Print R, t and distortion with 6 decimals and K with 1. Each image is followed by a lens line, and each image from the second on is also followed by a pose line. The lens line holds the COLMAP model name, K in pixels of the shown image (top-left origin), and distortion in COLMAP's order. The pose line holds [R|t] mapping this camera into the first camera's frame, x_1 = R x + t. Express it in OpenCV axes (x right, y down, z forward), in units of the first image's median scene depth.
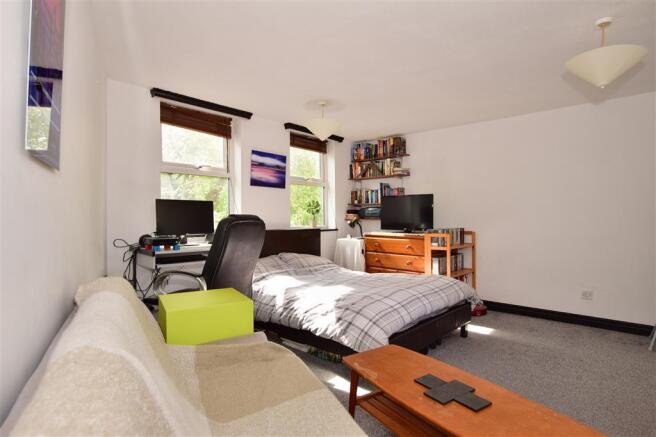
lens RADIAL K [[360.0, 0, 328.0], [0, 360.0, 218.5], [0, 0, 1]] dist [0.037415, 0.000094]
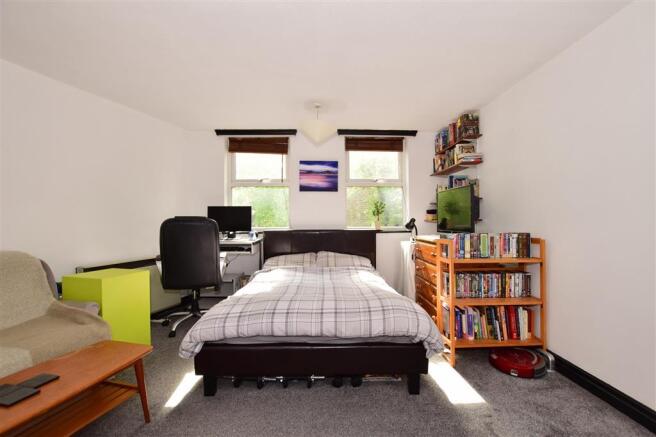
lens RADIAL K [[297.4, 0, 328.0], [0, 297.4, 218.5], [0, 0, 1]] dist [-0.018865, 0.000704]
pose [[0.685529, -0.007790, -0.728003, 0.512262], [0.002113, 0.999960, -0.008710, 0.004246], [0.728042, 0.004433, 0.685518, 0.386820]]
